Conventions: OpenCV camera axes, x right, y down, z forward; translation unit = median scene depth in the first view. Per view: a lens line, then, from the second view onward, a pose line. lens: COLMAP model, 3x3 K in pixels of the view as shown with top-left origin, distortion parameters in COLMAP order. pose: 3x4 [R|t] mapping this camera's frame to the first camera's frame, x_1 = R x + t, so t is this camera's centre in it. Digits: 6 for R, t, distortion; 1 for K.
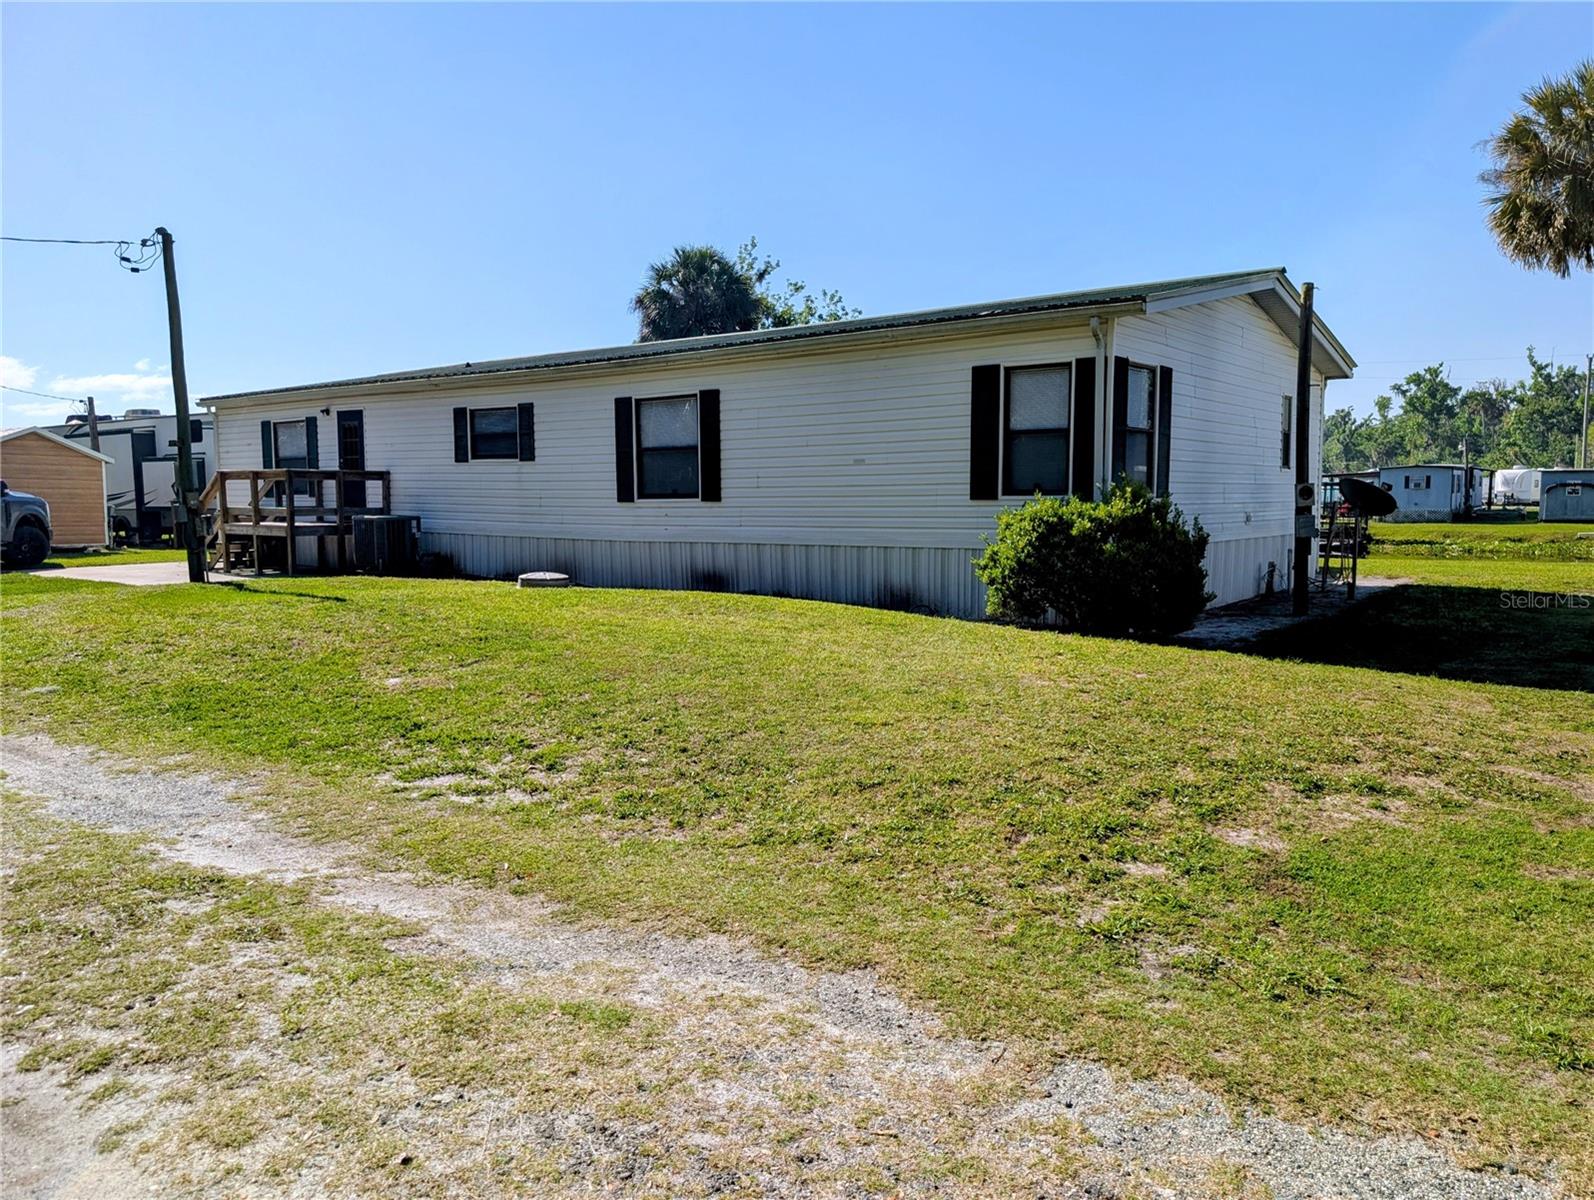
lens RADIAL K [[1127.4, 0, 797.0], [0, 1127.4, 600.0], [0, 0, 1]] dist [0.036447, -0.029186]
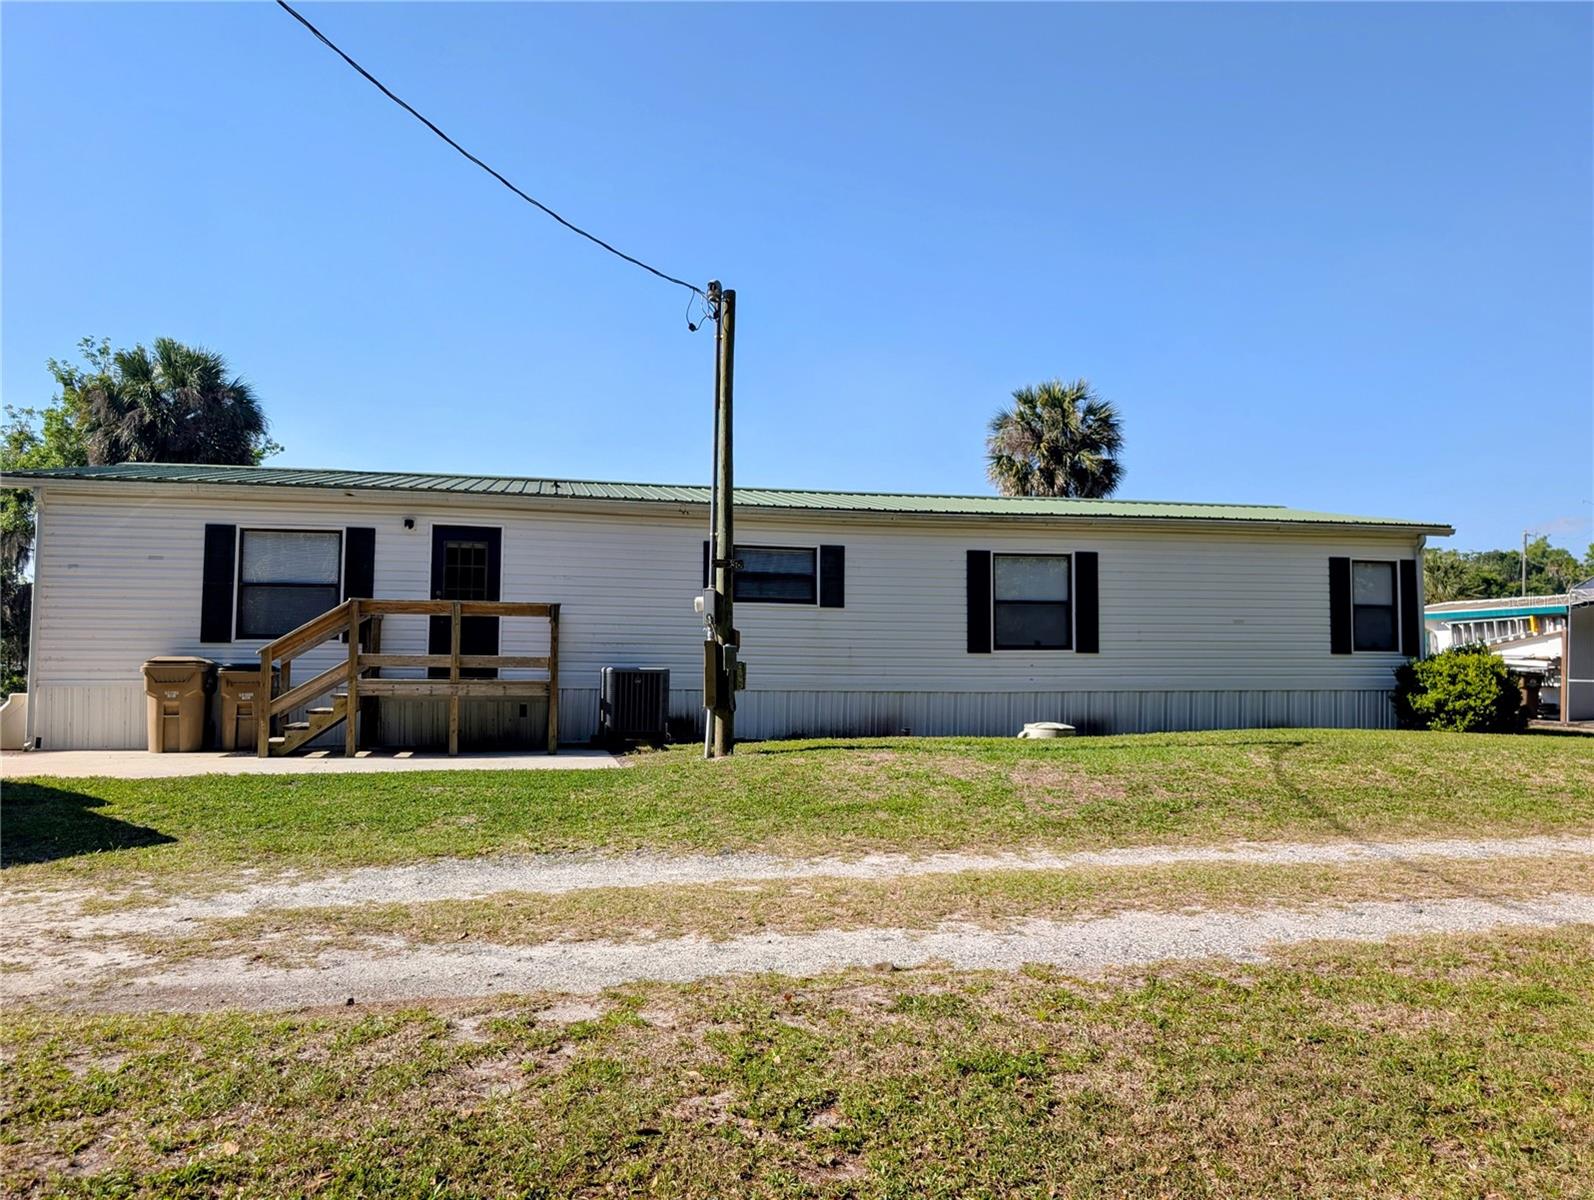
lens RADIAL K [[1127.4, 0, 797.0], [0, 1127.4, 600.0], [0, 0, 1]] dist [0.036447, -0.029186]
pose [[0.650479, 0.055769, 0.757474, -1.035349], [0.065031, 0.989549, -0.128701, -0.014930], [-0.756735, 0.132976, 0.640054, 0.482707]]
